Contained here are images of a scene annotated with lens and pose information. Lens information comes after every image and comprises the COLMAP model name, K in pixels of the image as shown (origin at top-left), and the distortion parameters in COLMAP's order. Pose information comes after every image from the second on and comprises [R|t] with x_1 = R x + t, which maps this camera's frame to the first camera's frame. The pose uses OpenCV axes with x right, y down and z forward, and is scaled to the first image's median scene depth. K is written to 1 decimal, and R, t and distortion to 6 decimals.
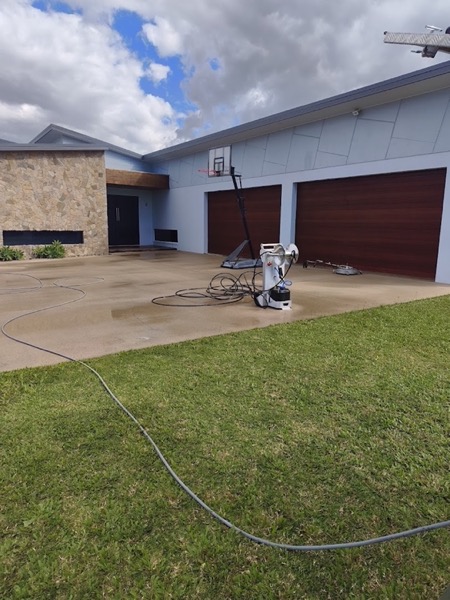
lens RADIAL K [[415.9, 0, 227.0], [0, 415.9, 299.4], [0, 0, 1]] dist [0.000021, -0.000317]
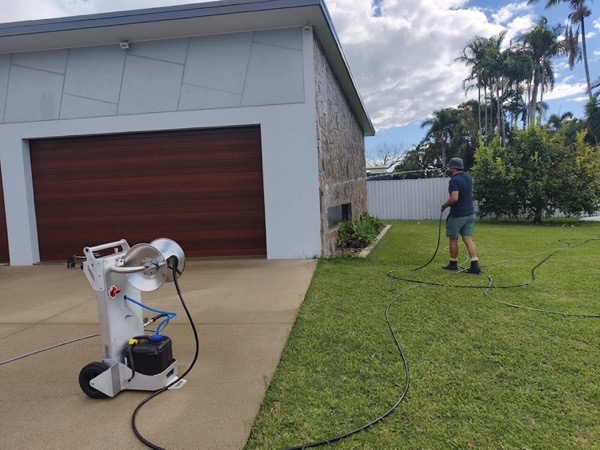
lens RADIAL K [[416.8, 0, 302.2], [0, 416.8, 226.0], [0, 0, 1]] dist [-0.001851, 0.001464]
pose [[0.676950, -0.098100, 0.729462, -0.042977], [0.176370, 0.983824, -0.031366, -0.061647], [-0.714585, 0.149889, 0.683302, 0.335115]]
